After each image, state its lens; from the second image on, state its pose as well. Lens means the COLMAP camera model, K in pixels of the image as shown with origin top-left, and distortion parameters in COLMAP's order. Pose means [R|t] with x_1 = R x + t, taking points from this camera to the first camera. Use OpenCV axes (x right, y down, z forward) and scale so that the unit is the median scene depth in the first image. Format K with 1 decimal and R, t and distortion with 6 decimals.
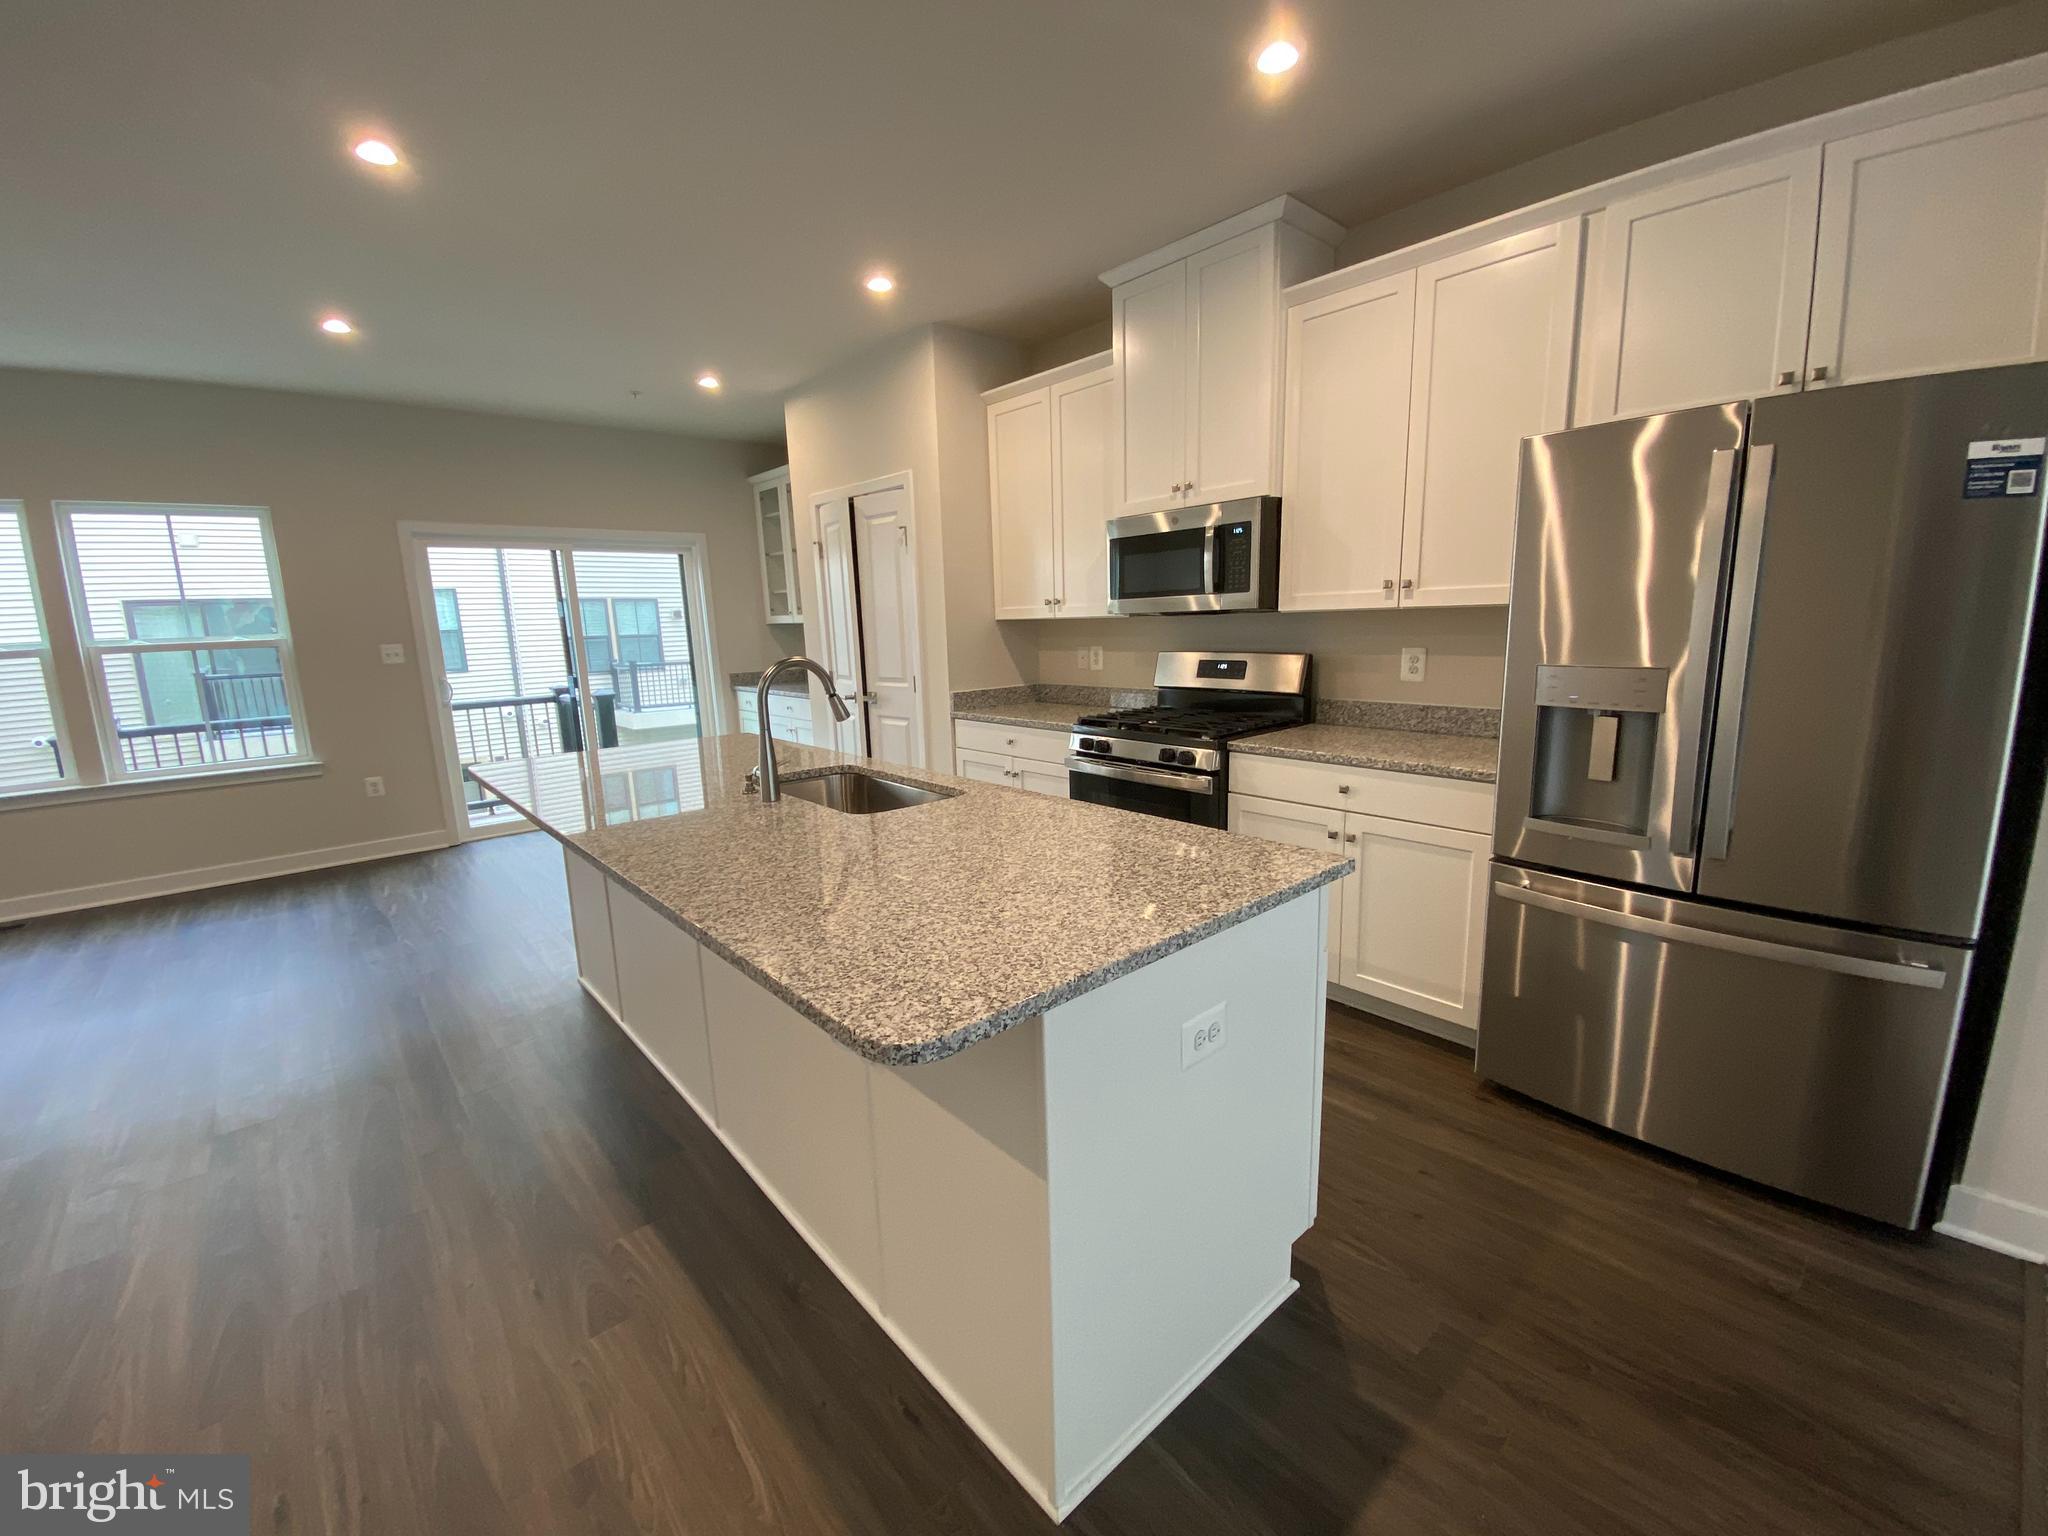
lens RADIAL K [[840.1, 0, 1024.0], [0, 840.1, 768.0], [0, 0, 1]] dist [-0.037863, -0.000096]
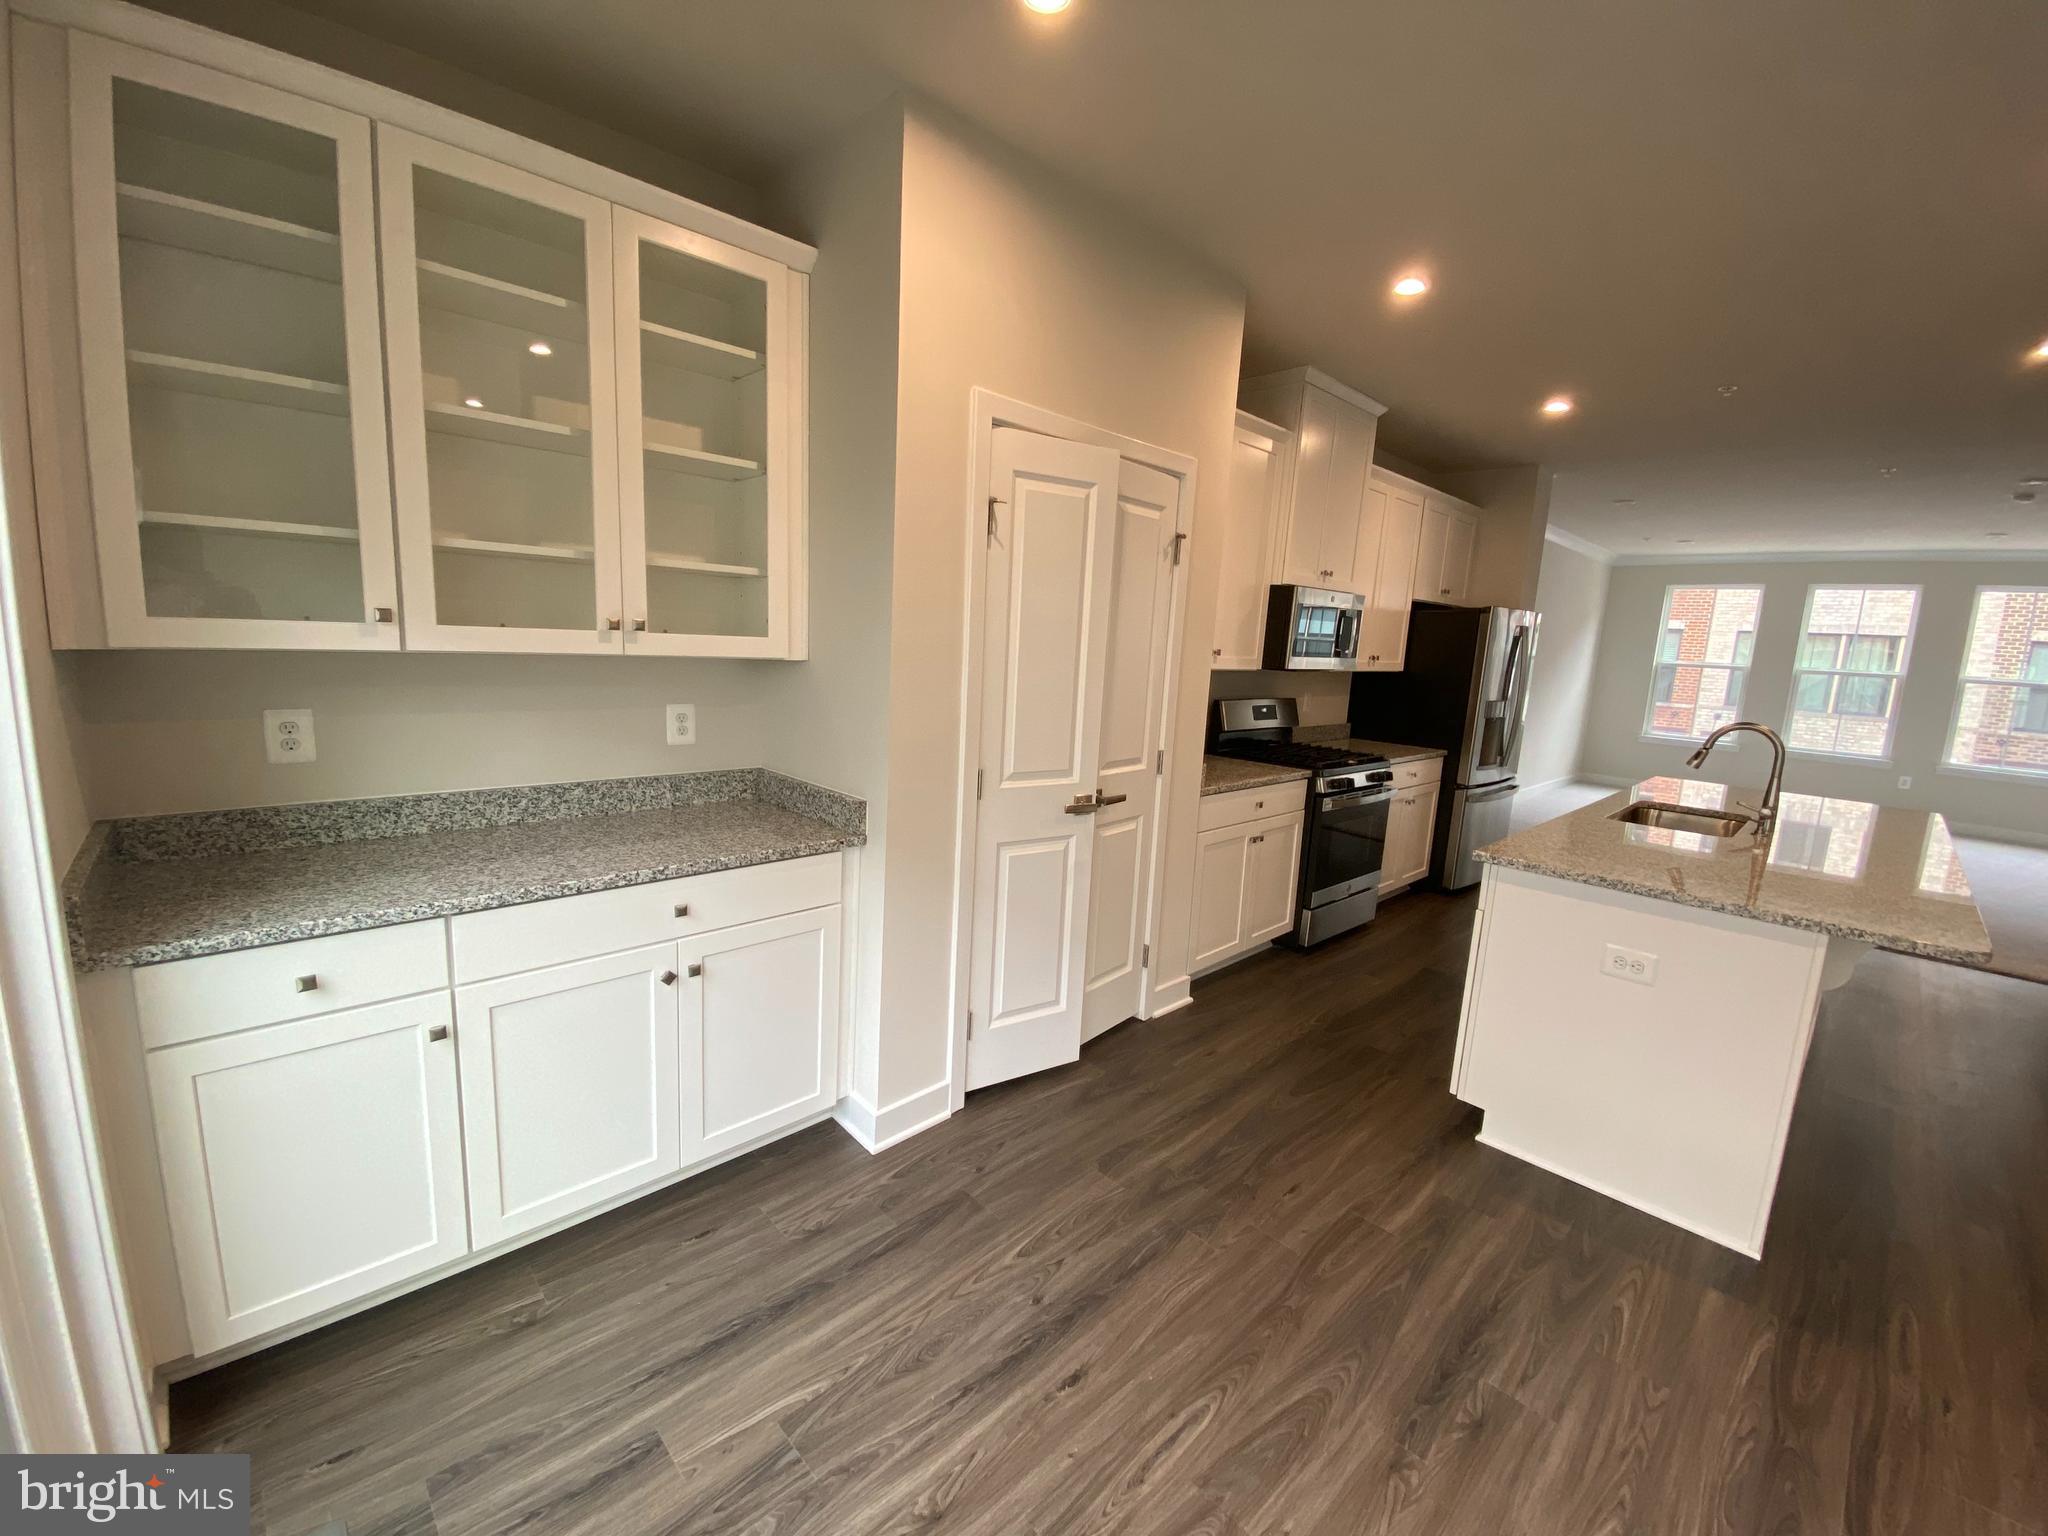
lens RADIAL K [[840.1, 0, 1024.0], [0, 840.1, 768.0], [0, 0, 1]] dist [-0.037863, -0.000096]
pose [[-0.037143, -0.101563, 0.994136, -0.985992], [0.174991, 0.978790, 0.106533, -0.229430], [-0.983869, 0.177921, -0.018582, 1.374844]]
